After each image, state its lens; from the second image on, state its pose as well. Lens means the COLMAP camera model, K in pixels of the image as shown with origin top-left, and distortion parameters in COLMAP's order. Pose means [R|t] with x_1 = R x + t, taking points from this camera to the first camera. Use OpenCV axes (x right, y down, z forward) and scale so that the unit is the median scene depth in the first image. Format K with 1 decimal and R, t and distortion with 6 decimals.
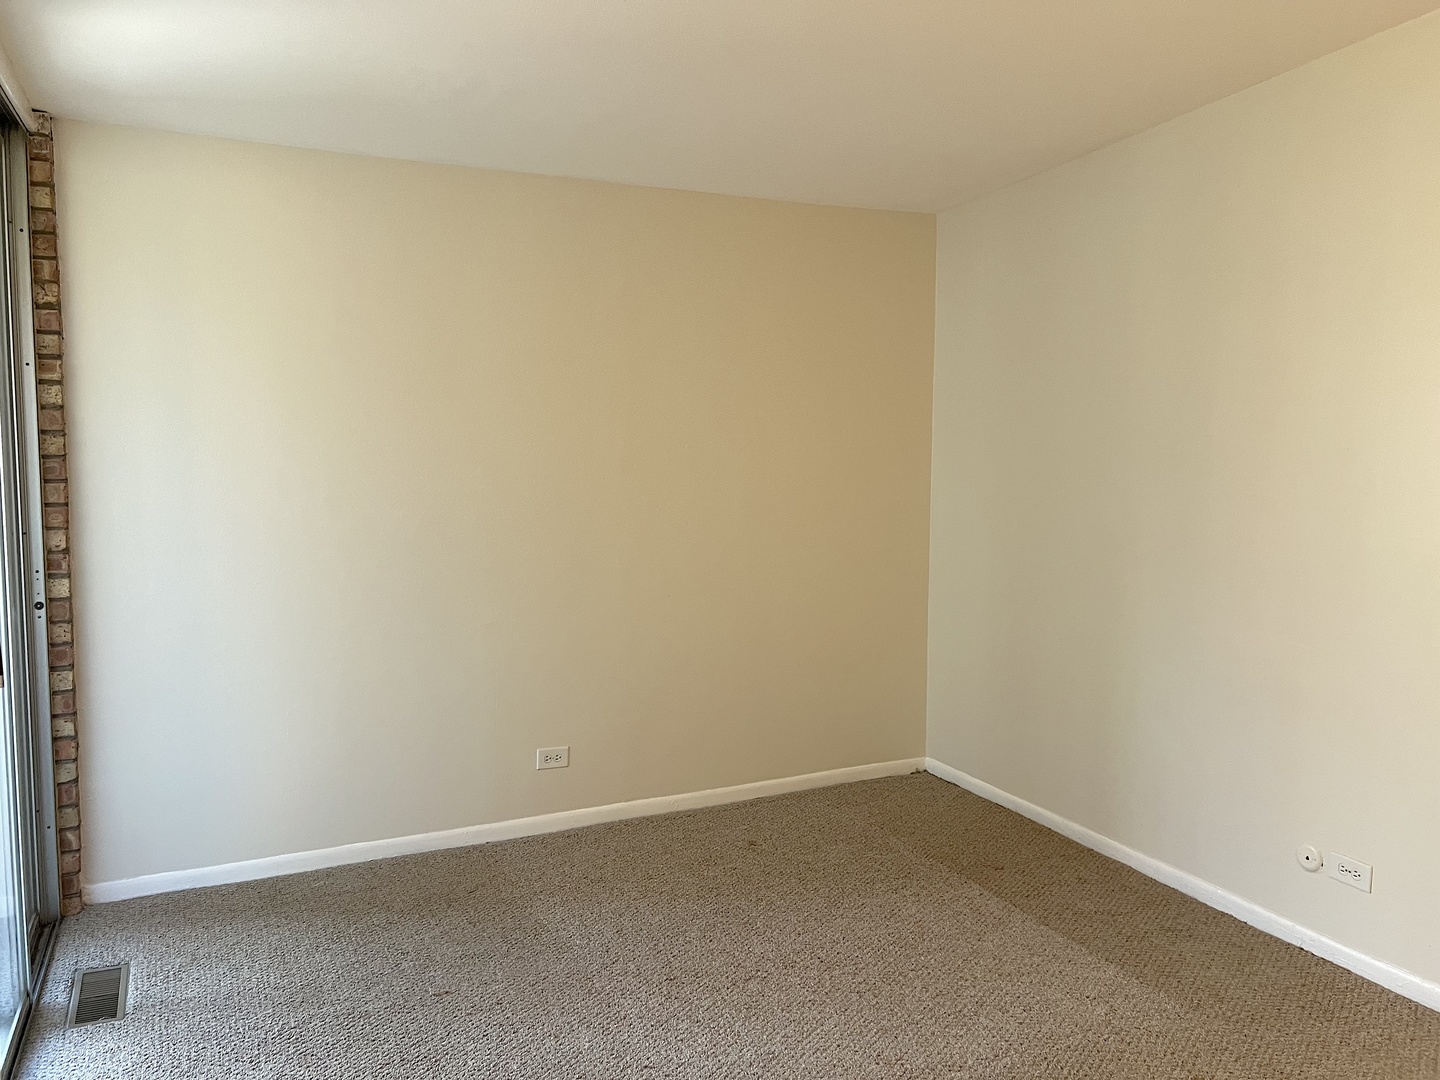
lens RADIAL K [[1080.4, 0, 723.0], [0, 1080.4, 536.3], [0, 0, 1]] dist [0.051259, -0.067874]
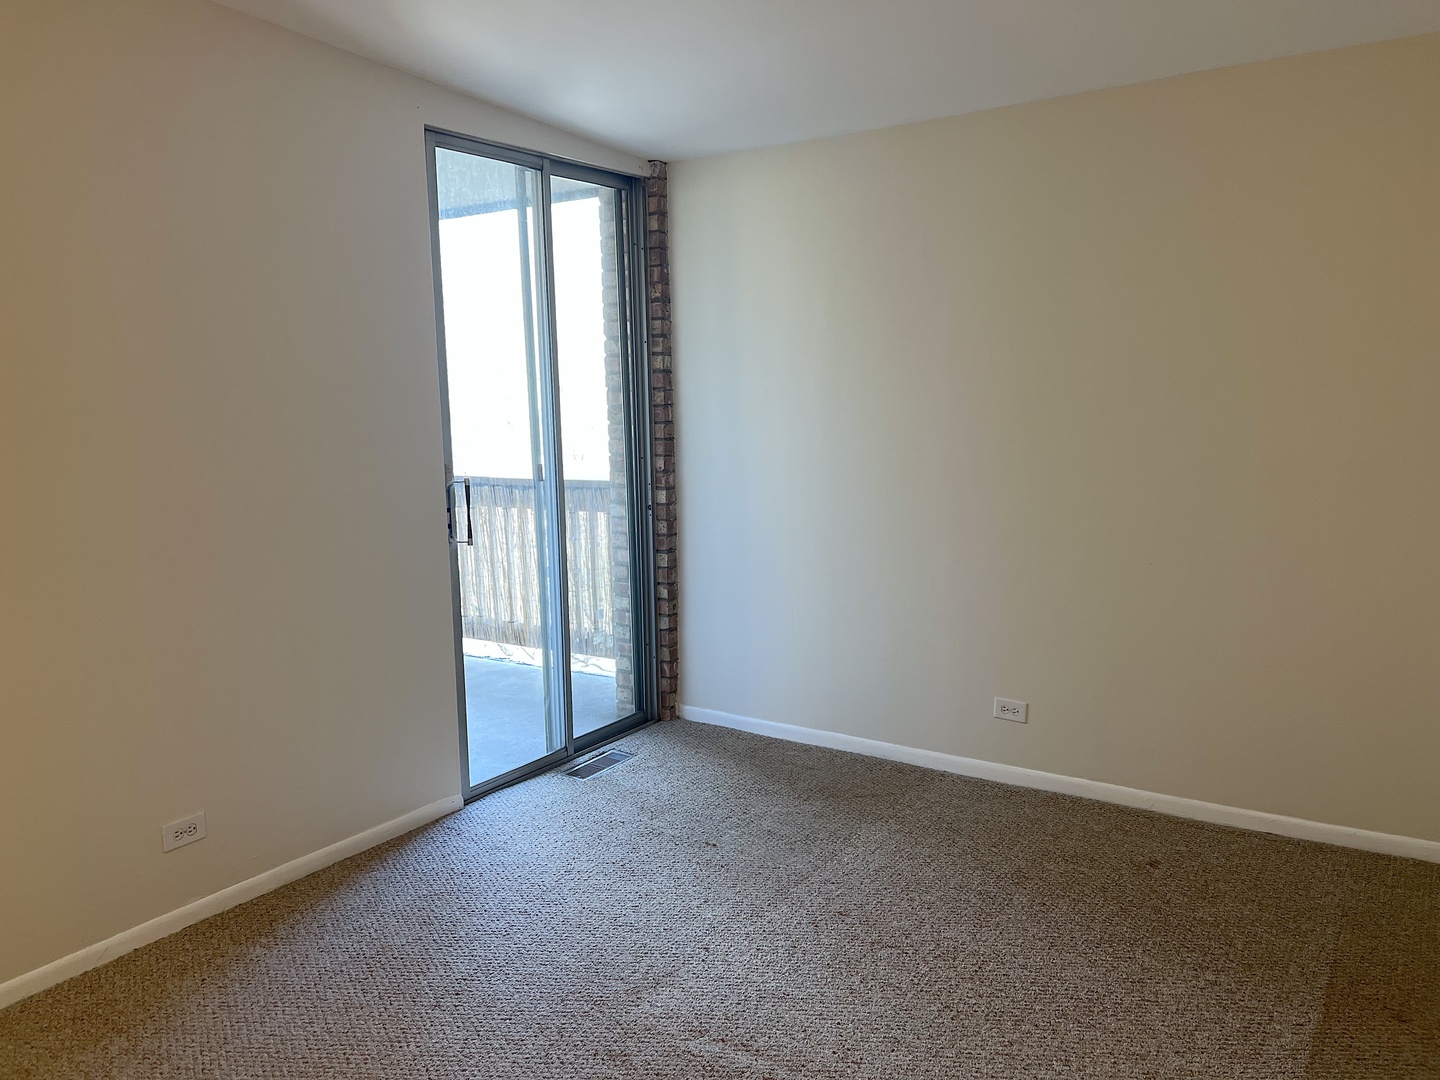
lens RADIAL K [[1080.4, 0, 723.3], [0, 1080.4, 545.9], [0, 0, 1]] dist [0.051259, -0.067874]
pose [[0.501349, 0.111658, -0.858010, 0.660466], [-0.055440, 0.993746, 0.096928, -0.030395], [0.863467, -0.001027, 0.504404, 0.338478]]
